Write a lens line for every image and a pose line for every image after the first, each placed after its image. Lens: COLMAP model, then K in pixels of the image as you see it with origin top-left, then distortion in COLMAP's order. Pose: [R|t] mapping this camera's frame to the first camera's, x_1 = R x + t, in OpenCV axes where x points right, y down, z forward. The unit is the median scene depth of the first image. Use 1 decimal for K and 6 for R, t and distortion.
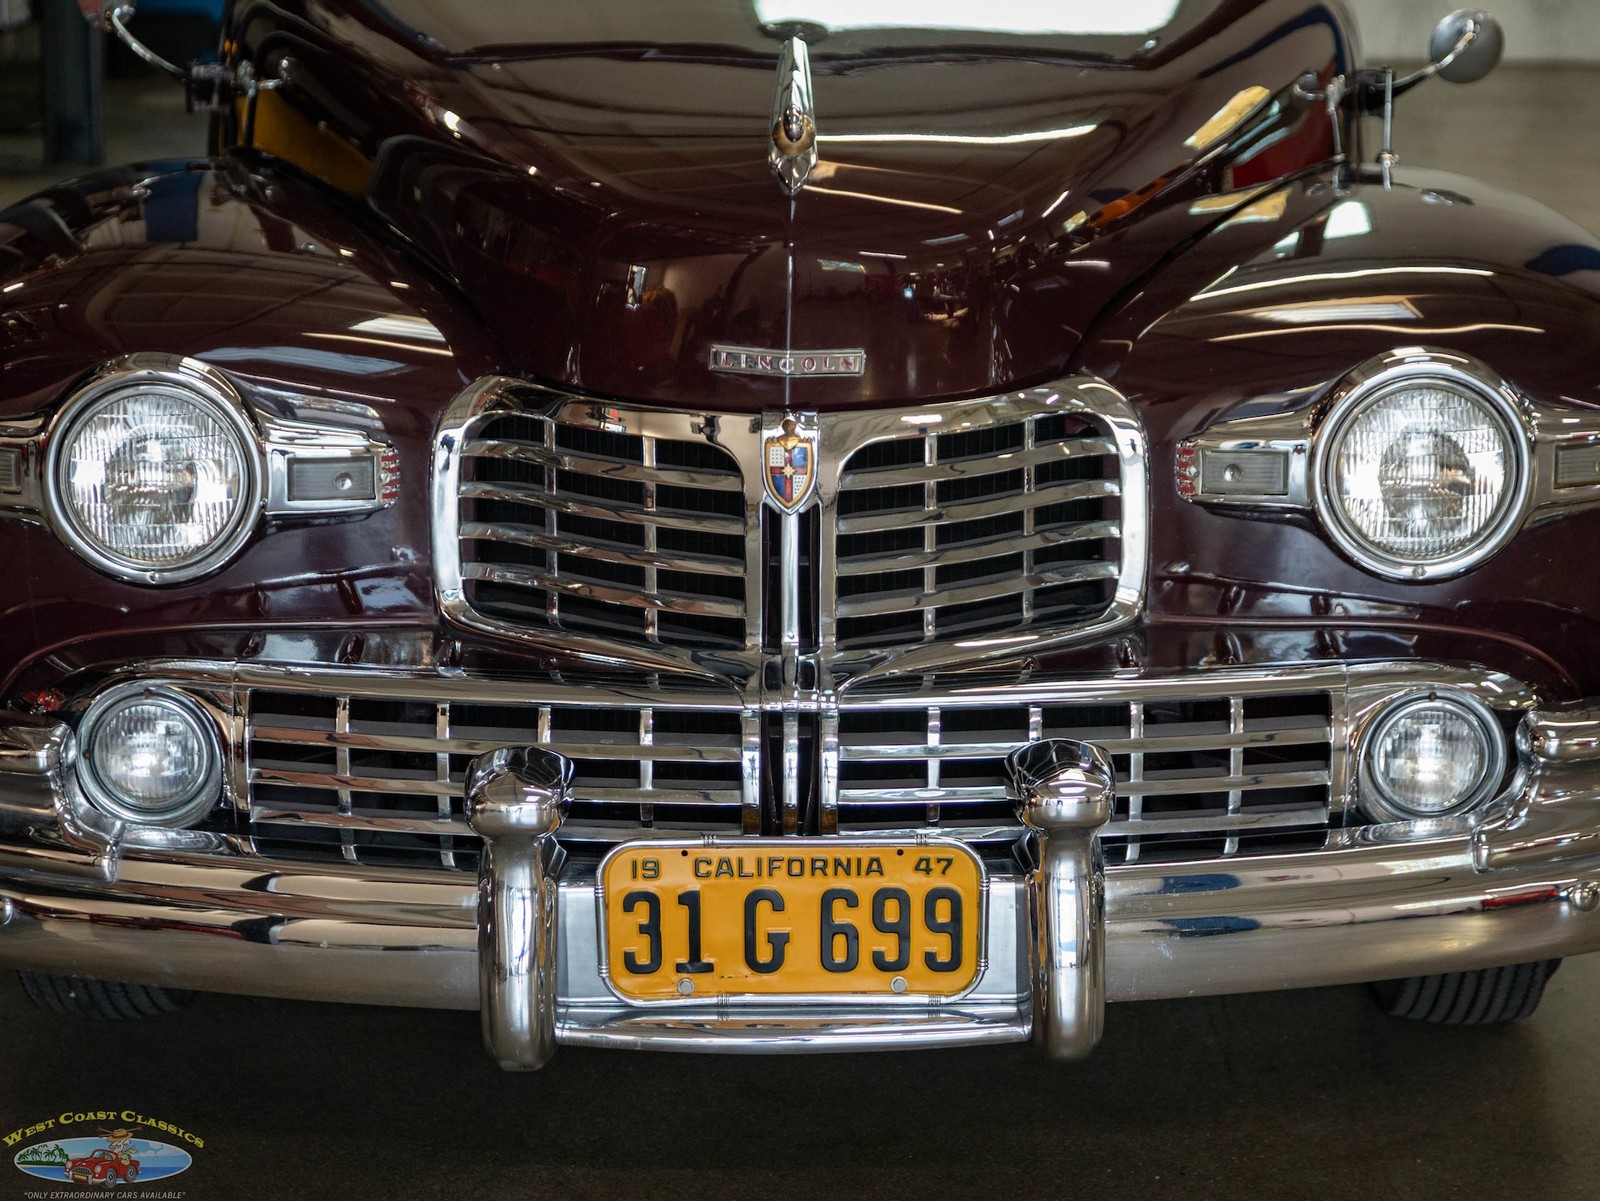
lens RADIAL K [[4016.2, 0, 790.5], [0, 4016.2, 592.0], [0, 0, 1]] dist [0.140738, 0.000000]
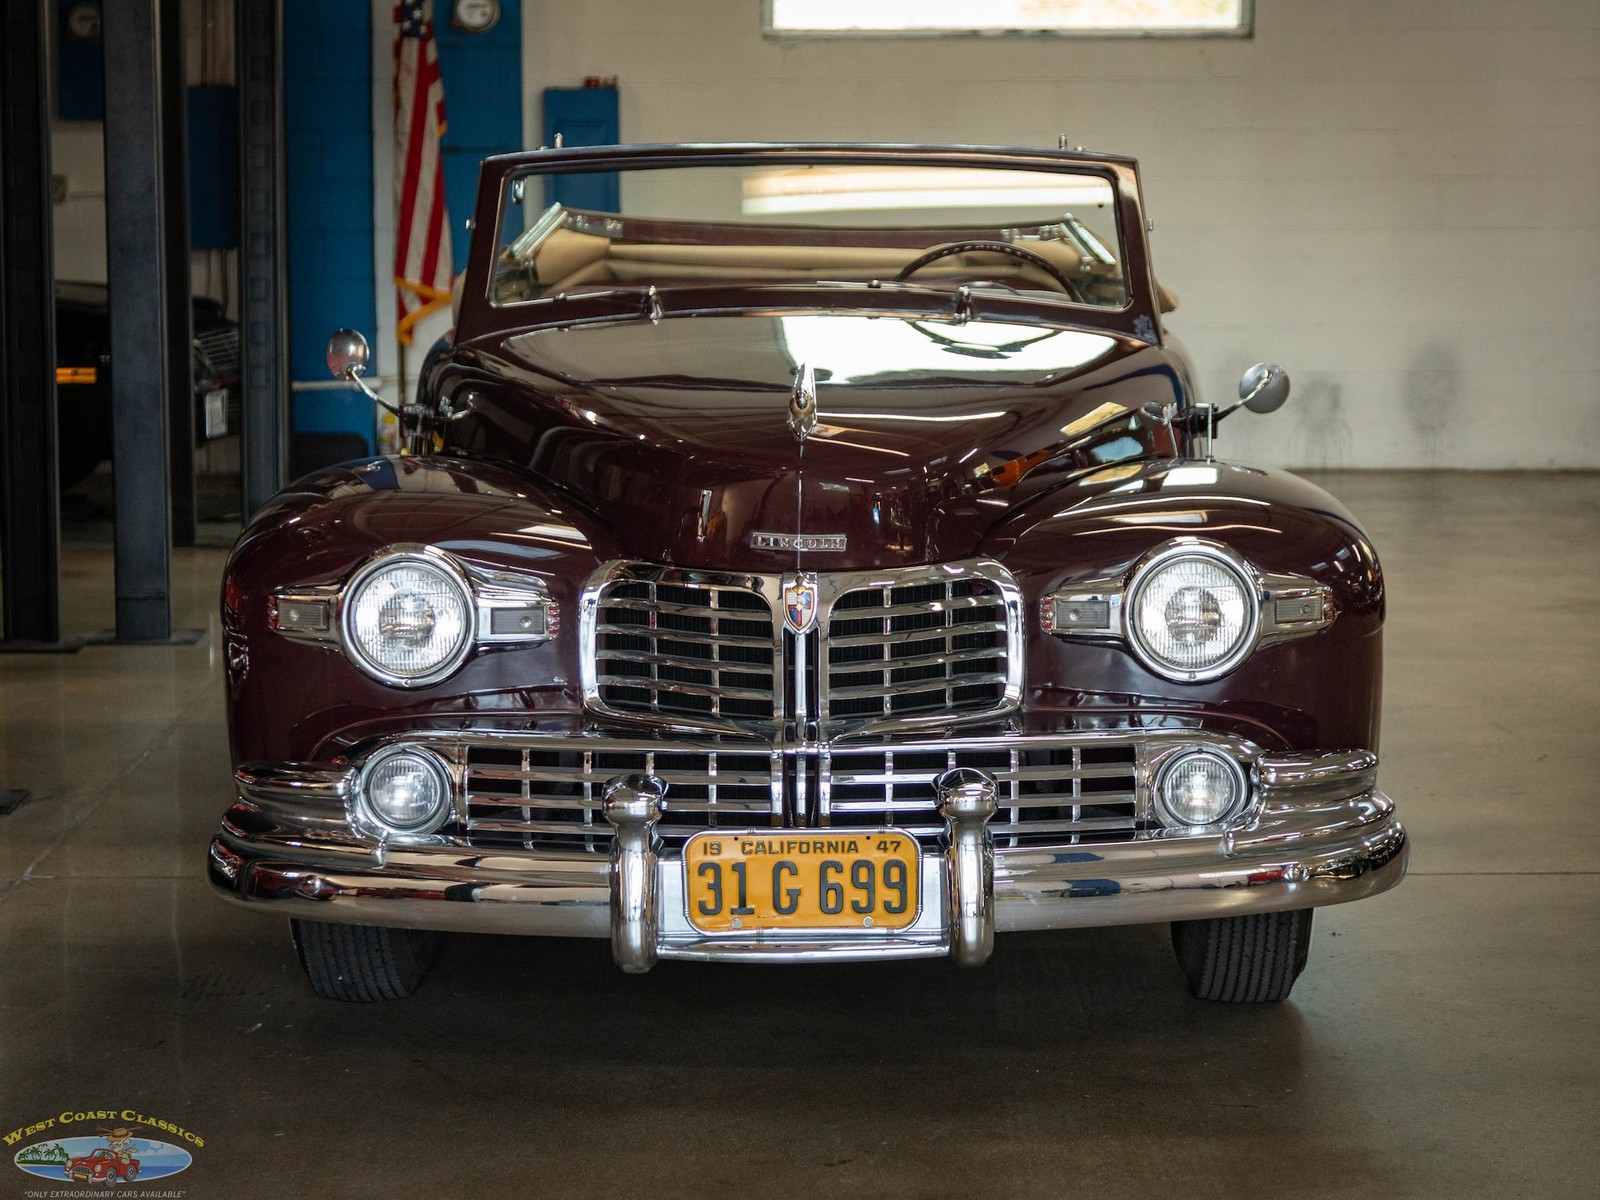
lens RADIAL K [[4016.2, 0, 807.9], [0, 4016.2, 608.4], [0, 0, 1]] dist [0.140738, 0.000000]
pose [[0.999944, -0.004445, -0.009647, 0.018386], [0.003244, 0.992634, -0.121109, 0.164748], [0.010115, 0.121071, 0.992592, -0.609553]]
